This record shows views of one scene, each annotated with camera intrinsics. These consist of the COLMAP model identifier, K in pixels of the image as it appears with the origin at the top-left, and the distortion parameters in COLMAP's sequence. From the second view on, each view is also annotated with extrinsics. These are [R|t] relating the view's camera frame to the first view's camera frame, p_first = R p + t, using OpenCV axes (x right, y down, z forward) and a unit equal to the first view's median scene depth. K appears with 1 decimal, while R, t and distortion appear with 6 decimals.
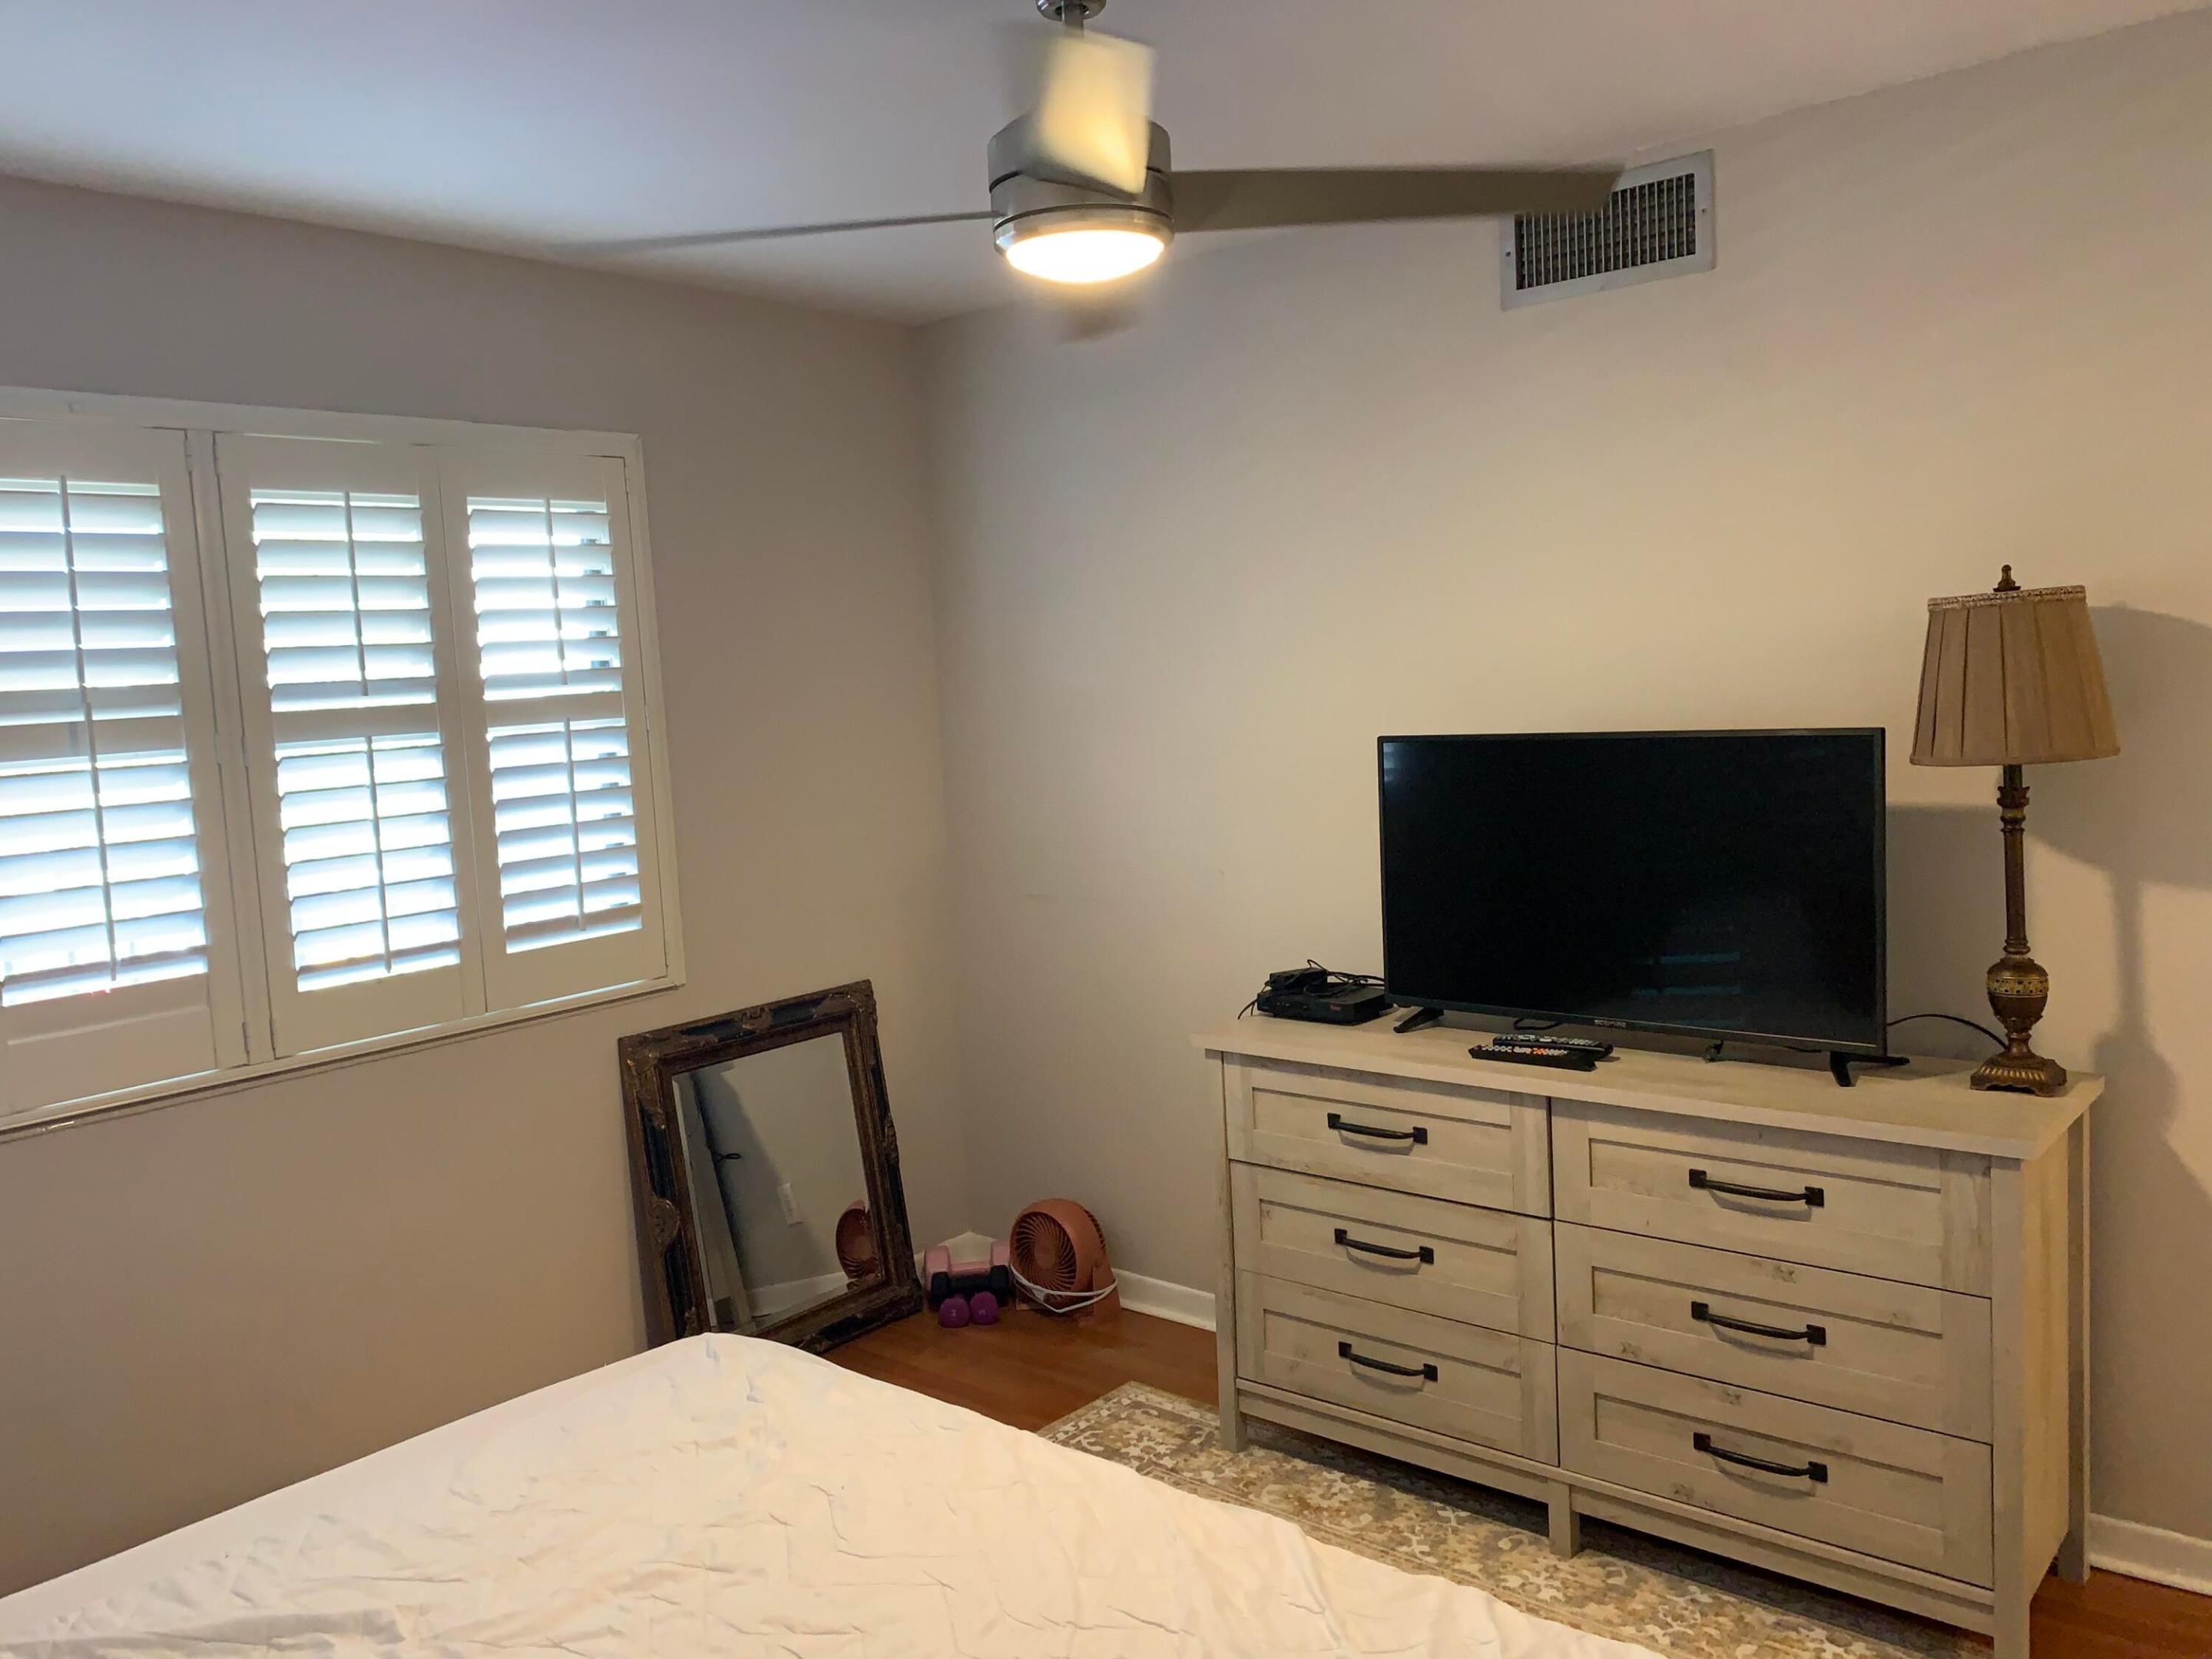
lens RADIAL K [[1695.7, 0, 1101.7], [0, 1695.7, 797.3], [0, 0, 1]] dist [0.037657, -0.040798]
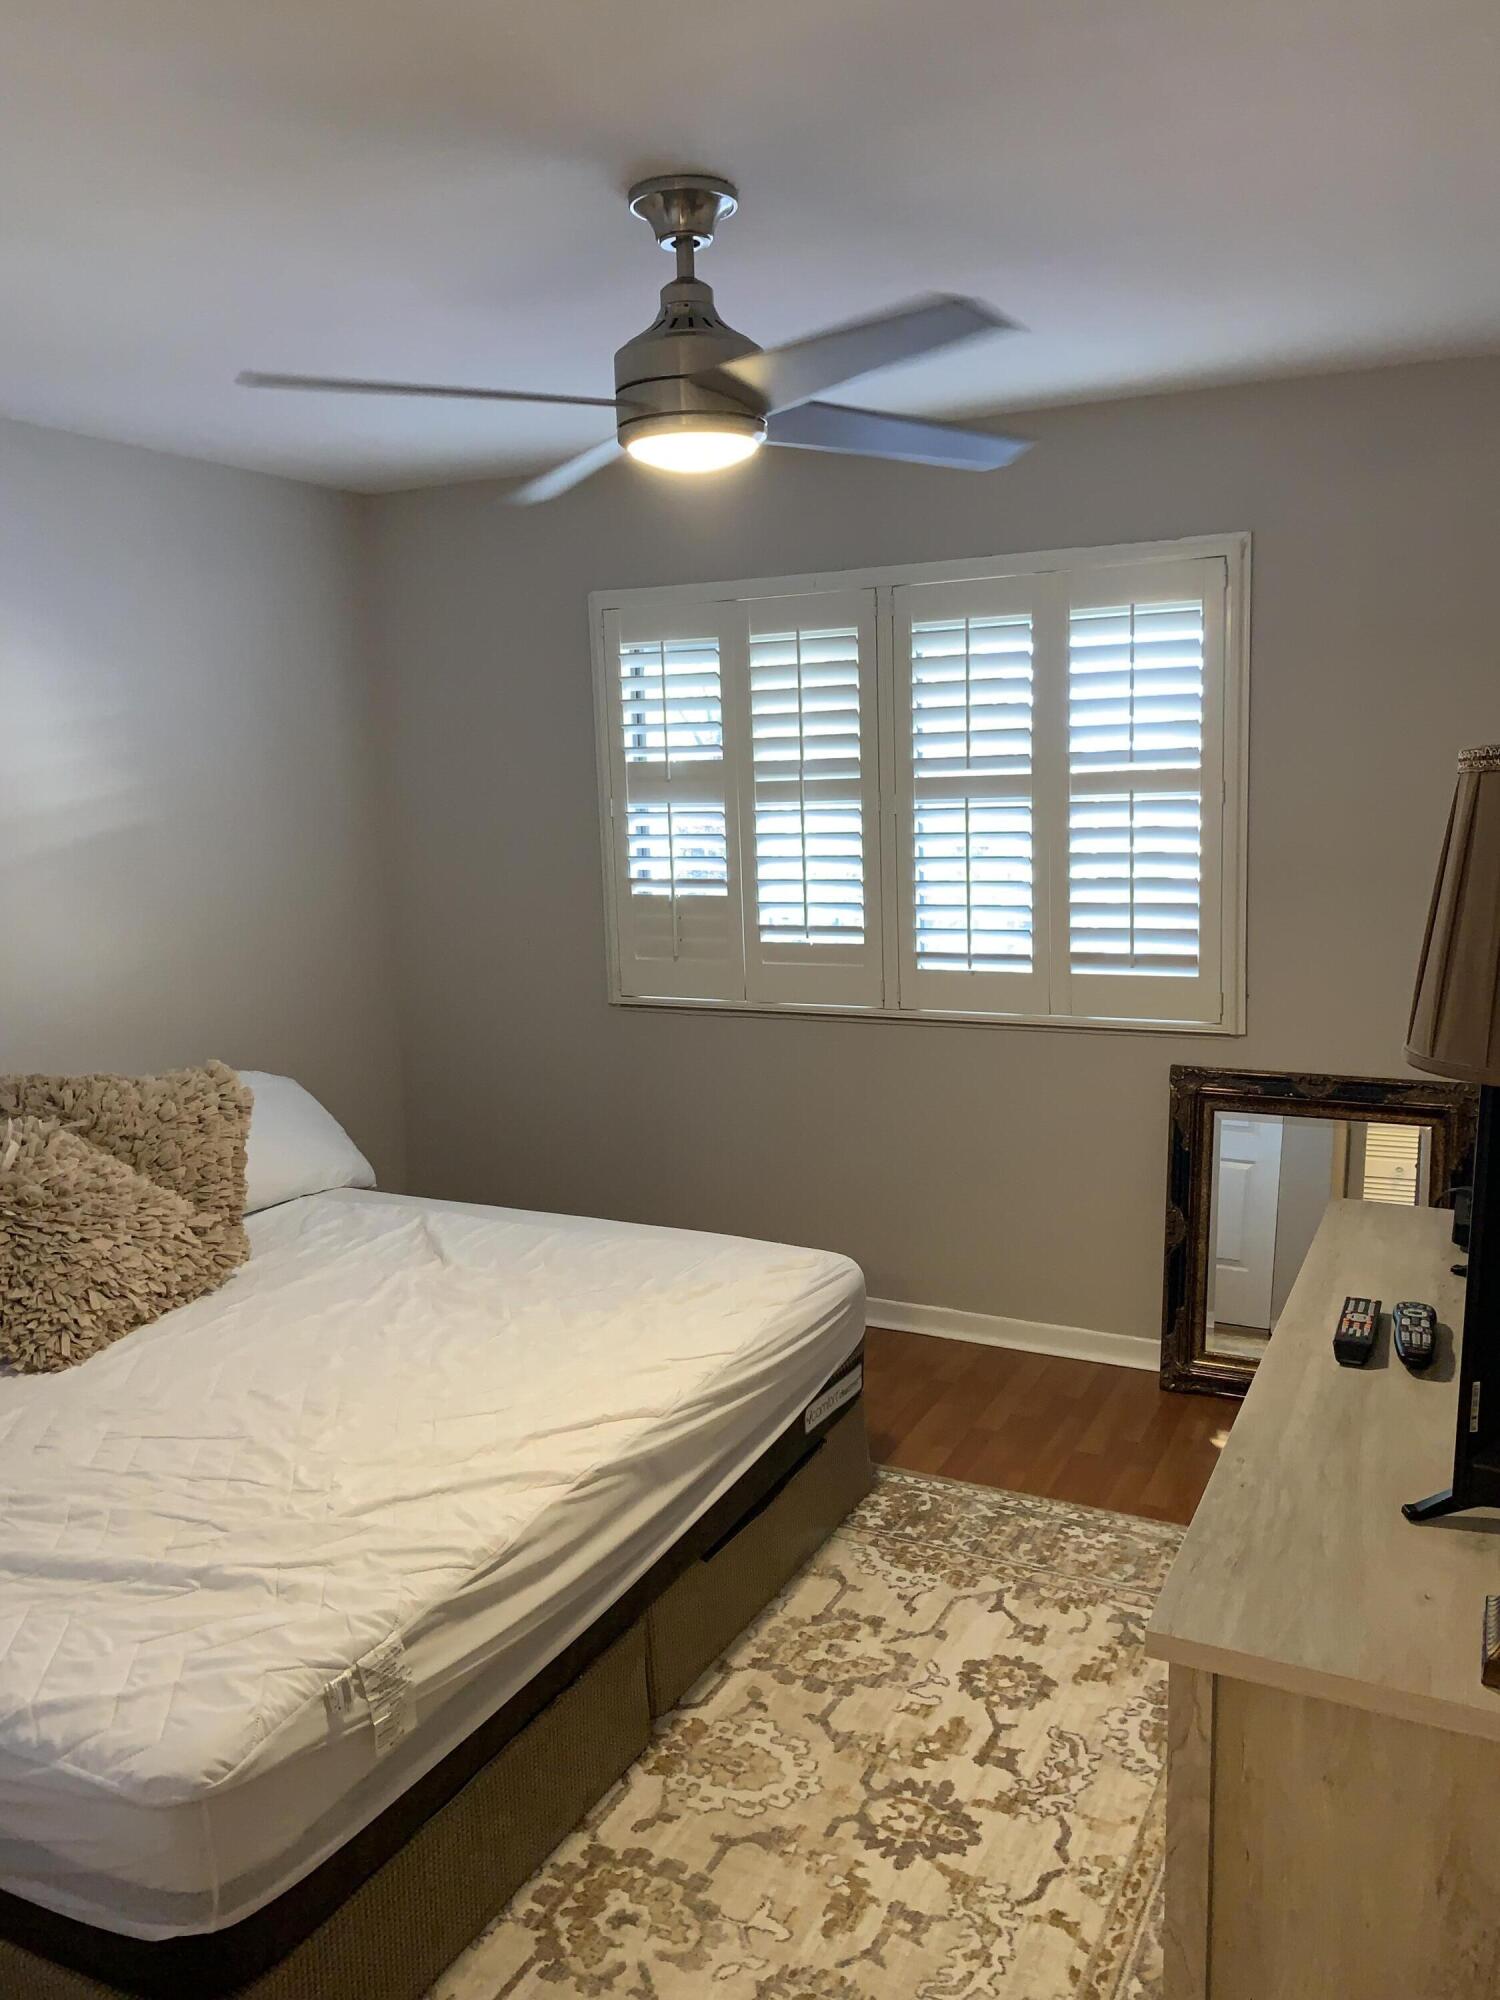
lens RADIAL K [[1533.1, 0, 766.1], [0, 1533.1, 1015.0], [0, 0, 1]] dist [0.037657, -0.040798]
pose [[0.234395, 0.196657, -0.952043, 0.724988], [-0.062909, 0.980341, 0.187014, -0.081774], [0.970104, 0.016057, 0.242158, 0.512204]]
